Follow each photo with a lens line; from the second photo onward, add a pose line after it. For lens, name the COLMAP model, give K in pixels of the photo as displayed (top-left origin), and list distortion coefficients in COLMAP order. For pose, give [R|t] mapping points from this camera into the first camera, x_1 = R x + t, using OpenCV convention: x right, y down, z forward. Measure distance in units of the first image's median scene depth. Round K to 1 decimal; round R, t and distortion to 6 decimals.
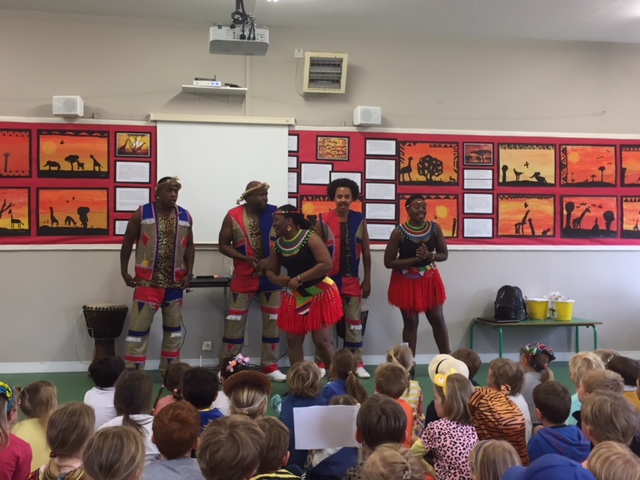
lens RADIAL K [[741.0, 0, 323.1], [0, 741.0, 240.9], [0, 0, 1]] dist [0.063210, 0.000000]
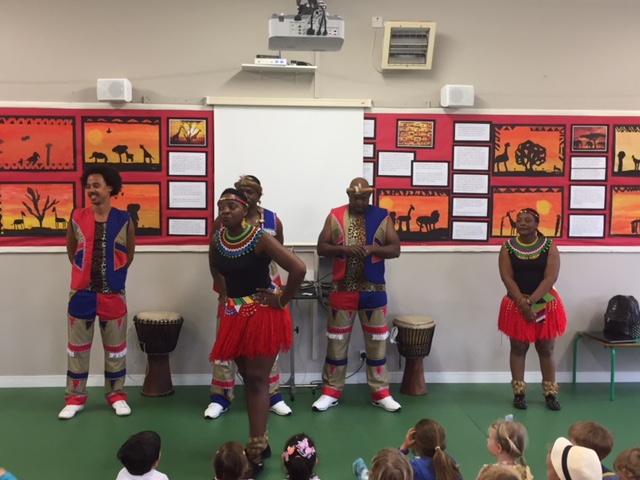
lens RADIAL K [[741.0, 0, 326.7], [0, 741.0, 241.6], [0, 0, 1]] dist [0.063210, 0.000000]
pose [[0.996047, 0.011431, -0.088091, -0.012497], [-0.004474, 0.996883, 0.078768, -0.068684], [0.088717, -0.078062, 0.992993, 0.129589]]
